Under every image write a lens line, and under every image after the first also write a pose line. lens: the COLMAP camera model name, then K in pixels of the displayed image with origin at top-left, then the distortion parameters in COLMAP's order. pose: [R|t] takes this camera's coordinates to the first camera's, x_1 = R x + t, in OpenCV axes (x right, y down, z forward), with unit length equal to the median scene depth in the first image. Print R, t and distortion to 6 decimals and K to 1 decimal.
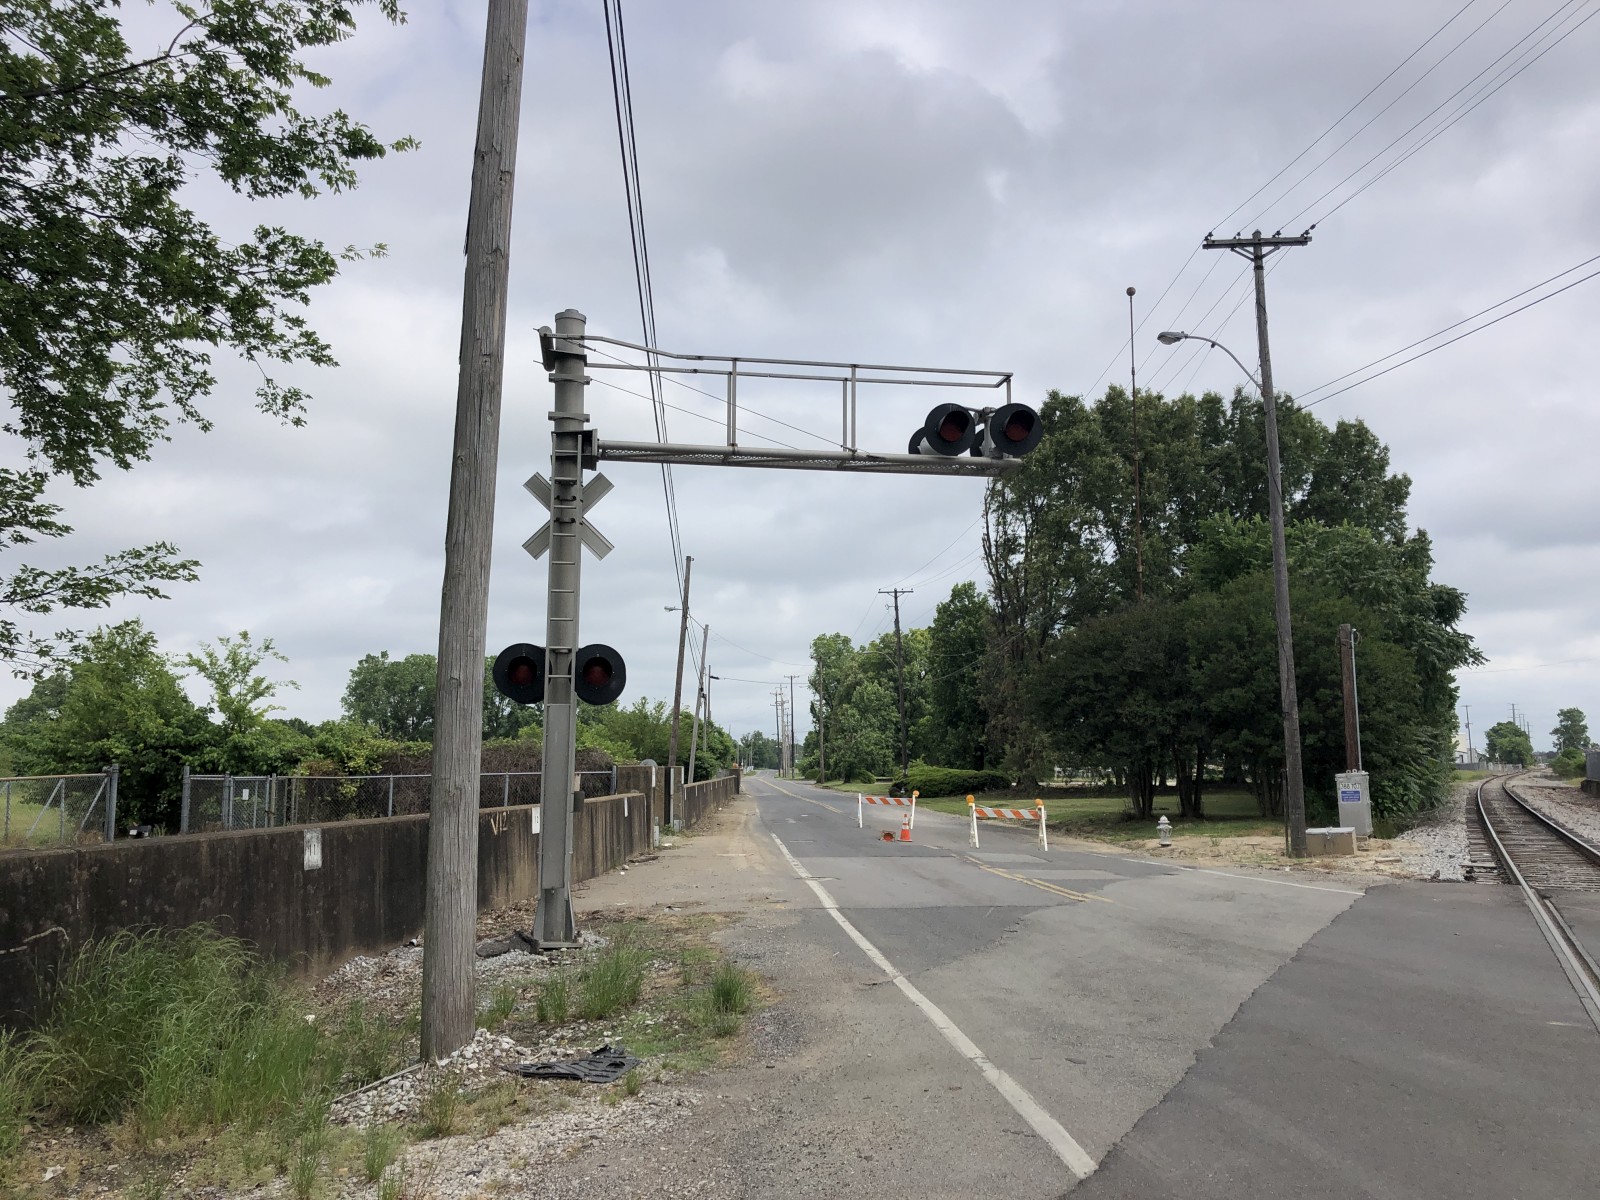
lens RADIAL K [[1302.0, 0, 809.2], [0, 1302.0, 617.9], [0, 0, 1]] dist [0.062401, -0.056624]
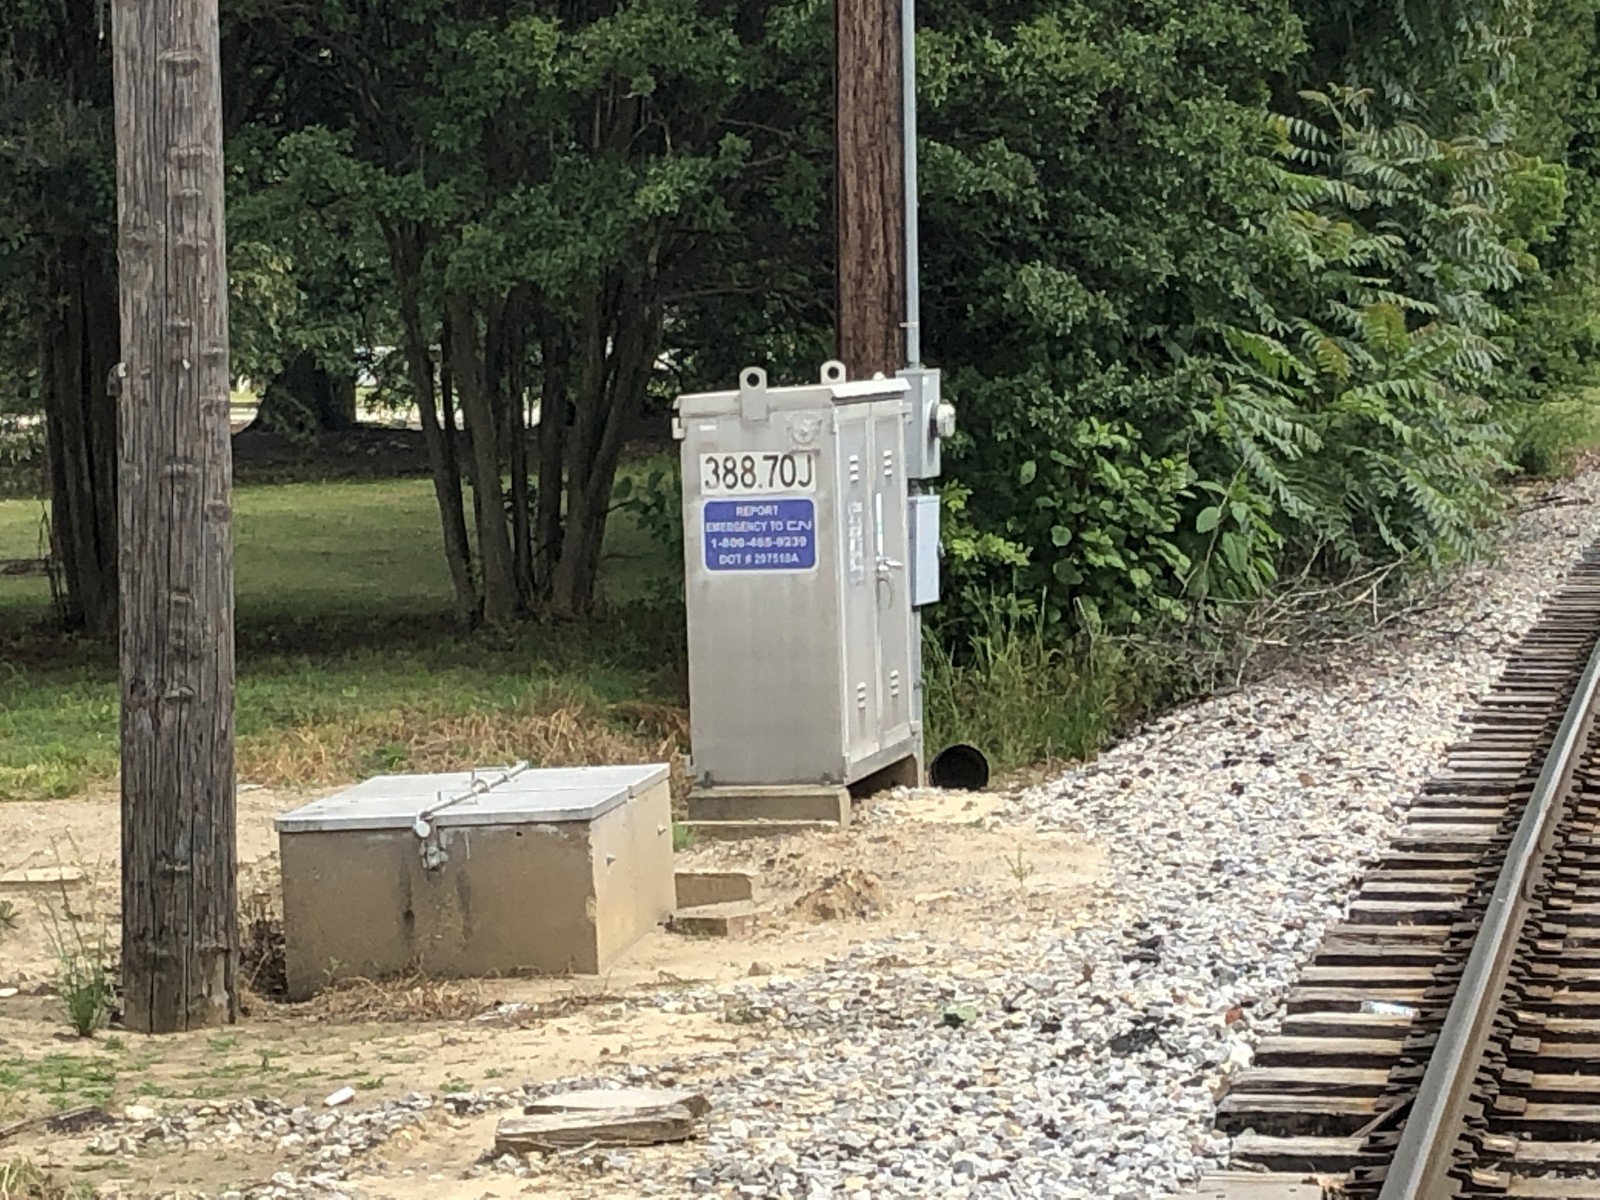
lens RADIAL K [[5048.8, 0, 800.0], [0, 5048.8, 600.0], [0, 0, 1]] dist [0.405934, 0.000000]
pose [[0.963565, -0.015654, 0.267016, 0.220394], [-0.027862, 0.986981, 0.158406, 0.041564], [-0.266019, -0.160074, 0.950584, 0.368070]]
